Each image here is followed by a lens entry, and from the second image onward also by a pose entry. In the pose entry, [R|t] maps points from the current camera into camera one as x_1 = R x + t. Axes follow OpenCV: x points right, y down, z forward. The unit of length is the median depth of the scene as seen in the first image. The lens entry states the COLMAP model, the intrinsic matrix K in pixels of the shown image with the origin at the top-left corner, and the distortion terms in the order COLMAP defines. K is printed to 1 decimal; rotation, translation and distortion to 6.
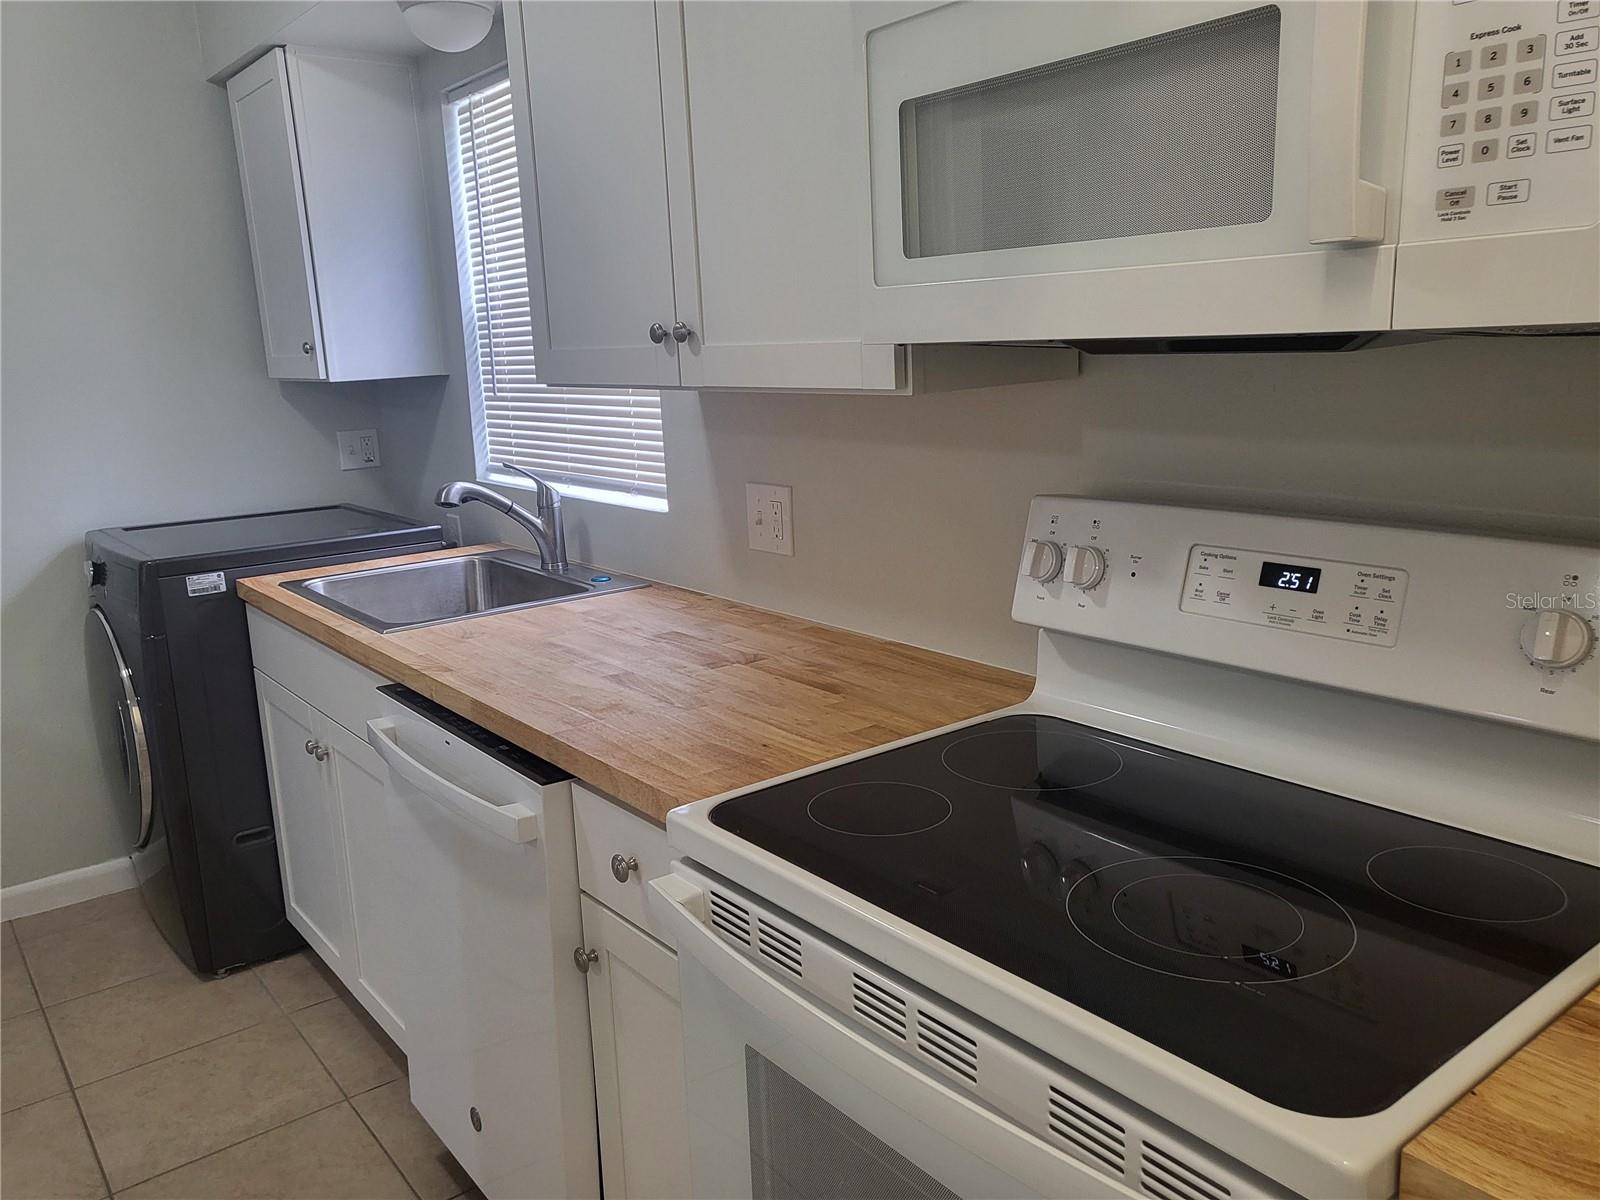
lens RADIAL K [[1231.3, 0, 807.9], [0, 1231.3, 598.4], [0, 0, 1]] dist [-0.017488, 0.071107]
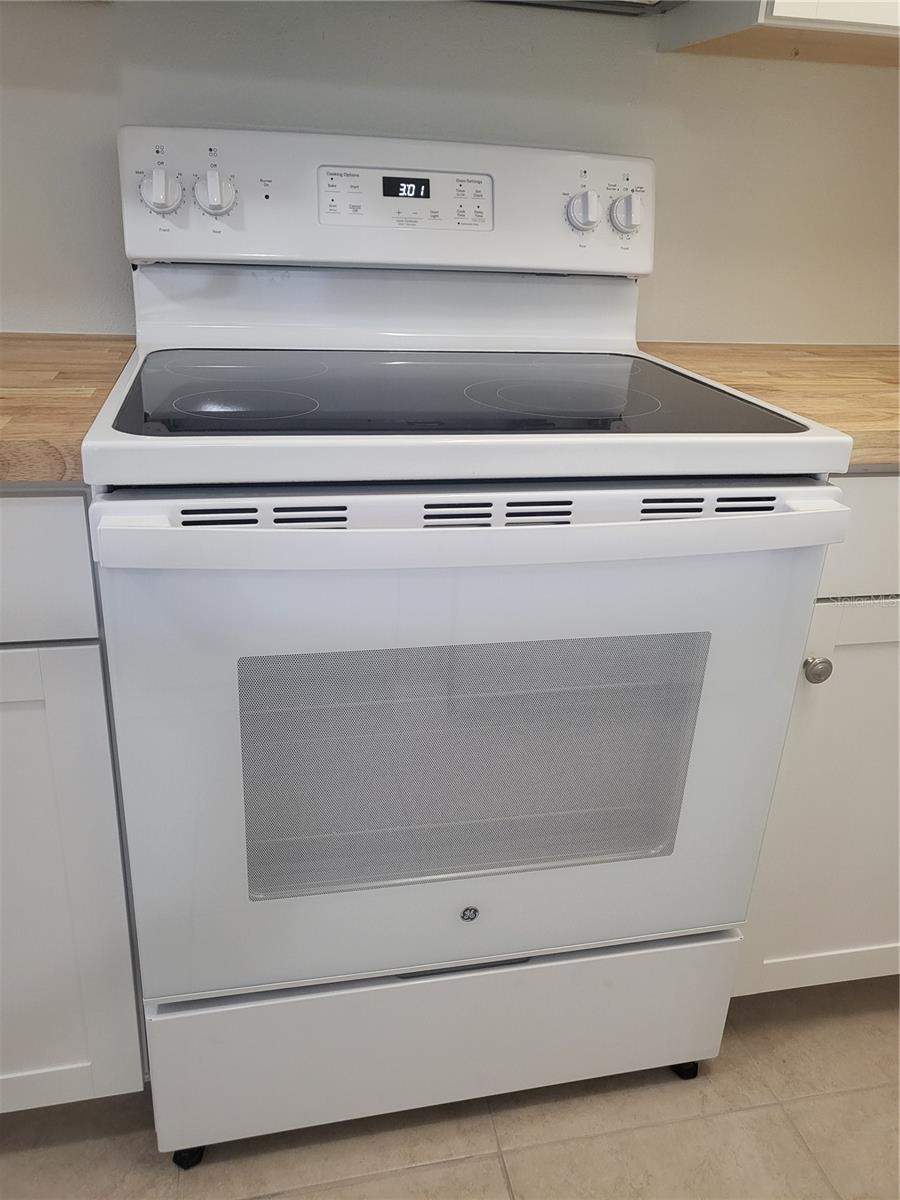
lens RADIAL K [[923.5, 0, 443.9], [0, 923.5, 588.0], [0, 0, 1]] dist [-0.017488, 0.071107]
pose [[0.434468, -0.298697, 0.849716, -0.572339], [0.128512, 0.954314, 0.269757, 0.133537], [-0.891472, -0.008002, 0.453006, 0.520872]]
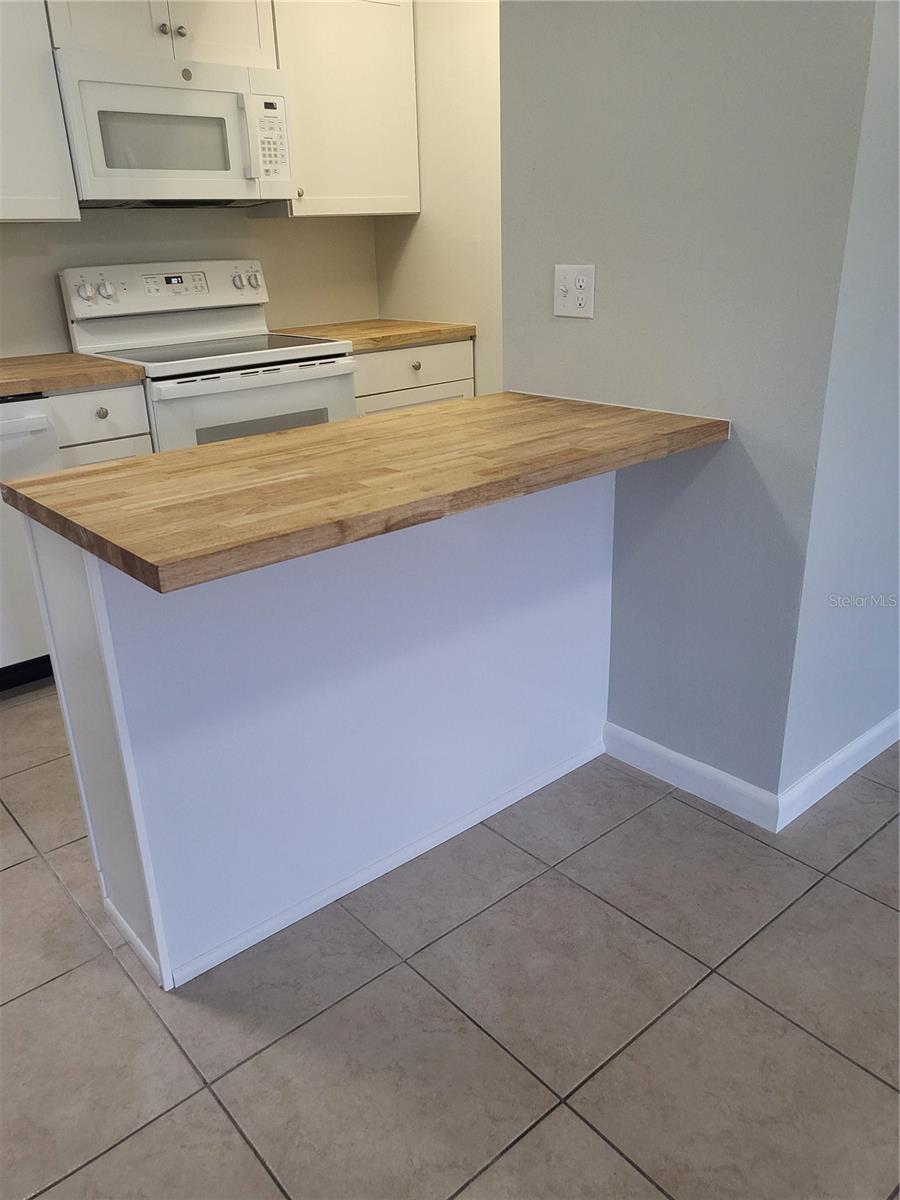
lens RADIAL K [[923.5, 0, 443.3], [0, 923.5, 598.0], [0, 0, 1]] dist [-0.017488, 0.071107]
pose [[-0.041383, -0.330061, 0.943052, -2.409367], [0.244691, 0.911770, 0.329850, 0.128971], [-0.968718, 0.244407, 0.043031, 0.383555]]
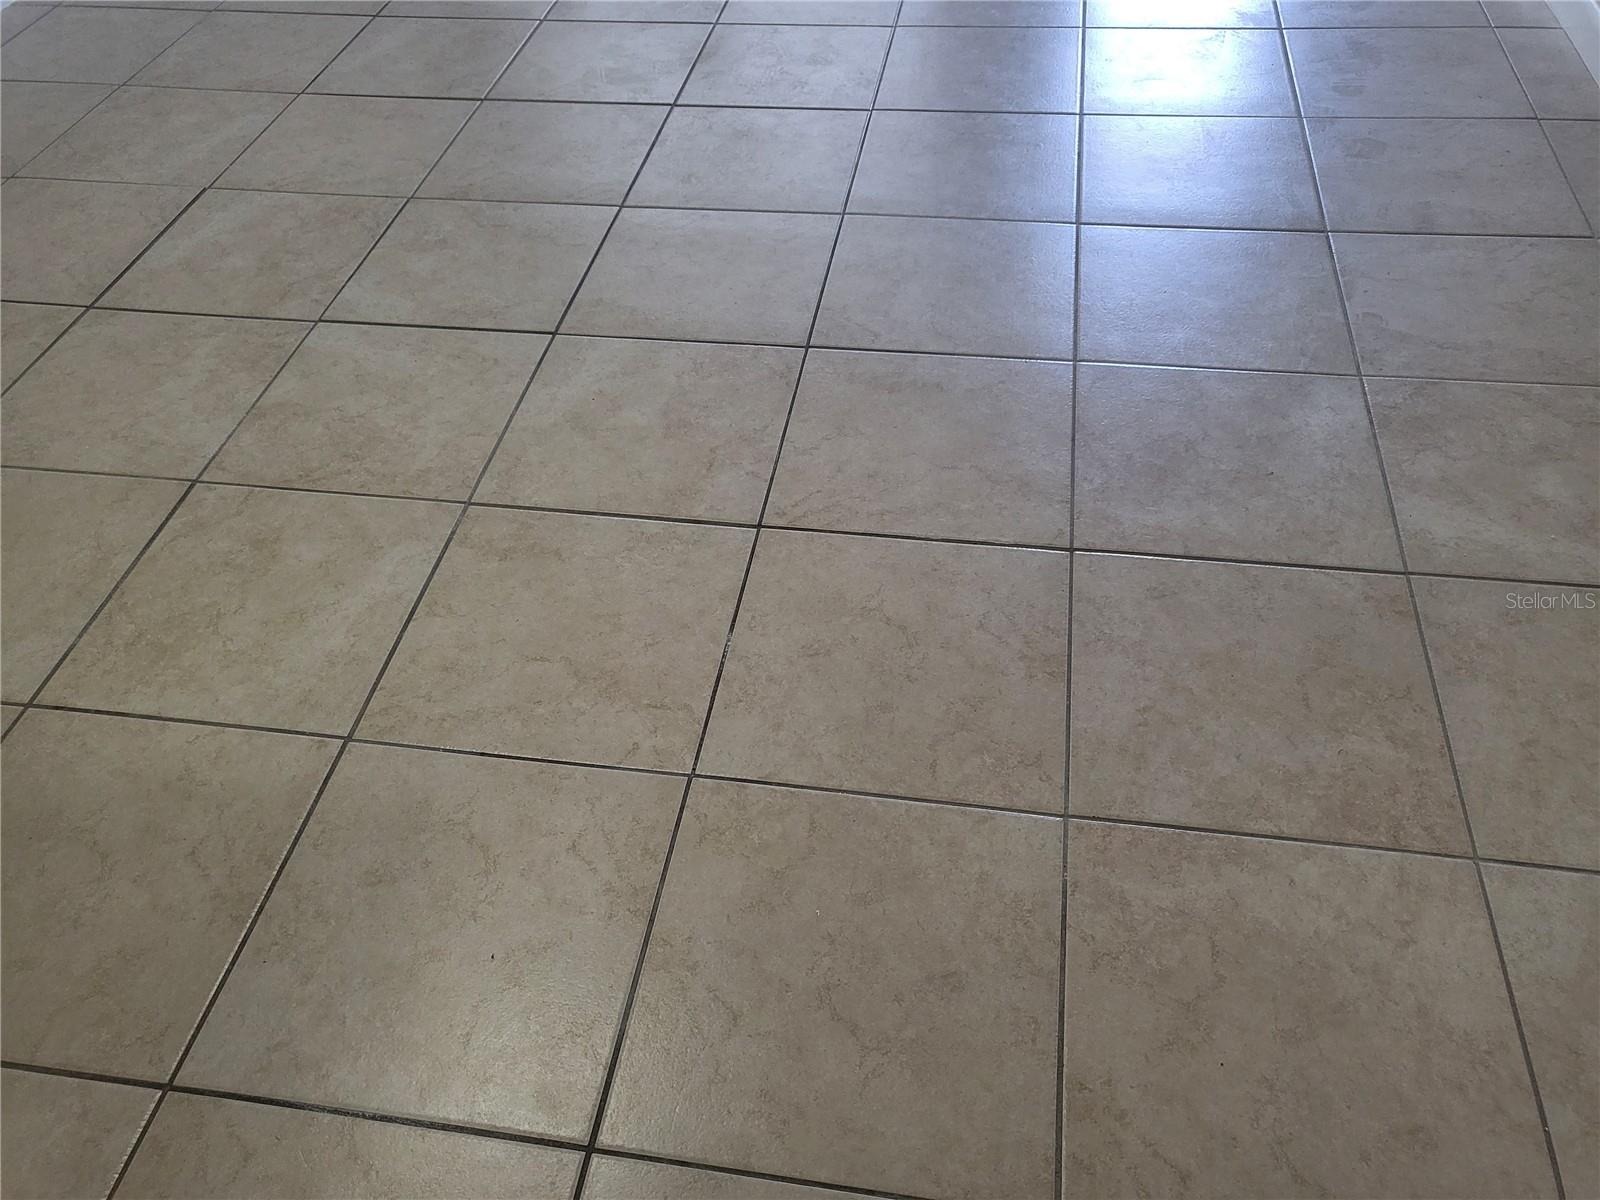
lens RADIAL K [[1231.3, 0, 803.8], [0, 1231.3, 607.0], [0, 0, 1]] dist [-0.017488, 0.071107]
pose [[-0.733686, 0.543326, -0.408046, -1.710666], [-0.070155, 0.536739, 0.840827, 0.135154], [0.675857, 0.645529, -0.355681, 0.843744]]
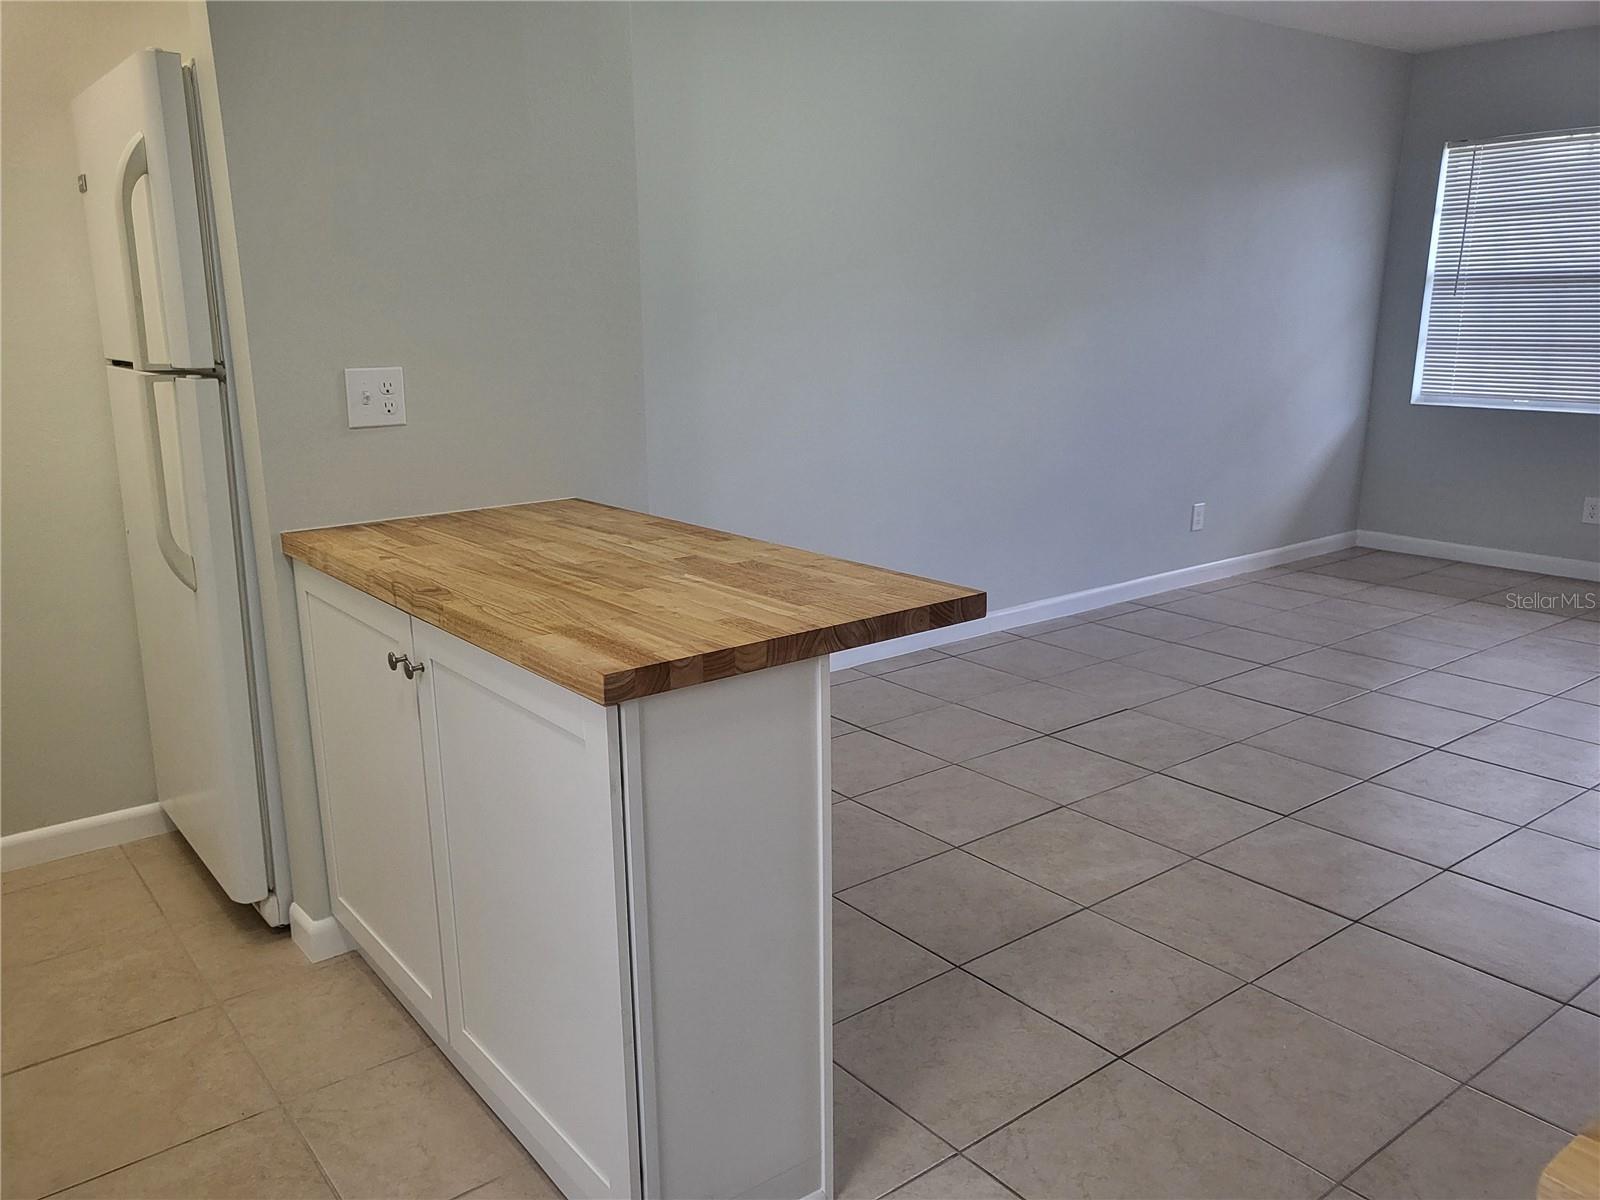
lens RADIAL K [[1231.3, 0, 797.9], [0, 1231.3, 607.3], [0, 0, 1]] dist [-0.017488, 0.071107]
pose [[-0.998722, 0.047095, 0.018316, -1.361392], [0.050349, 0.896683, 0.439801, -0.279025], [0.004289, 0.440161, -0.897909, 1.934926]]
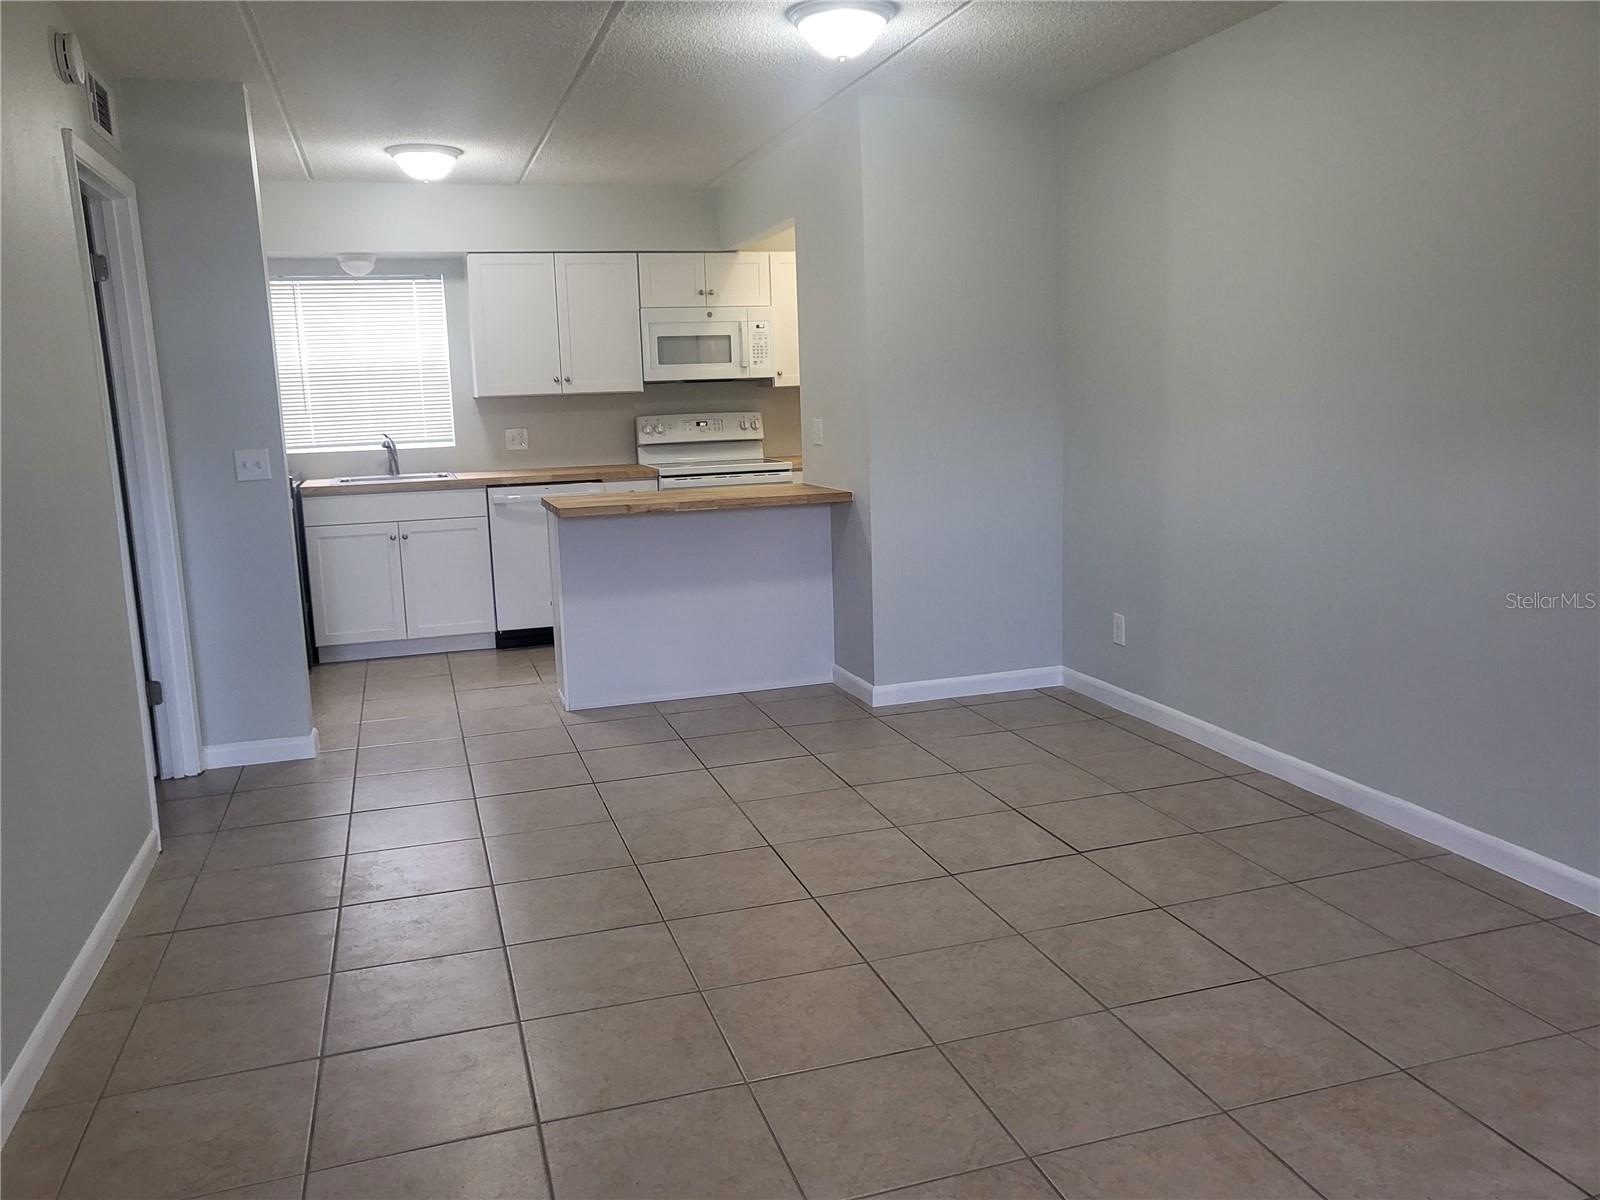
lens RADIAL K [[1231.3, 0, 802.0], [0, 1231.3, 589.4], [0, 0, 1]] dist [-0.017488, 0.071107]
pose [[0.344493, -0.126481, 0.930230, -4.861624], [0.217915, 0.974592, 0.051812, 0.539160], [-0.913147, 0.184862, 0.363302, -1.344018]]
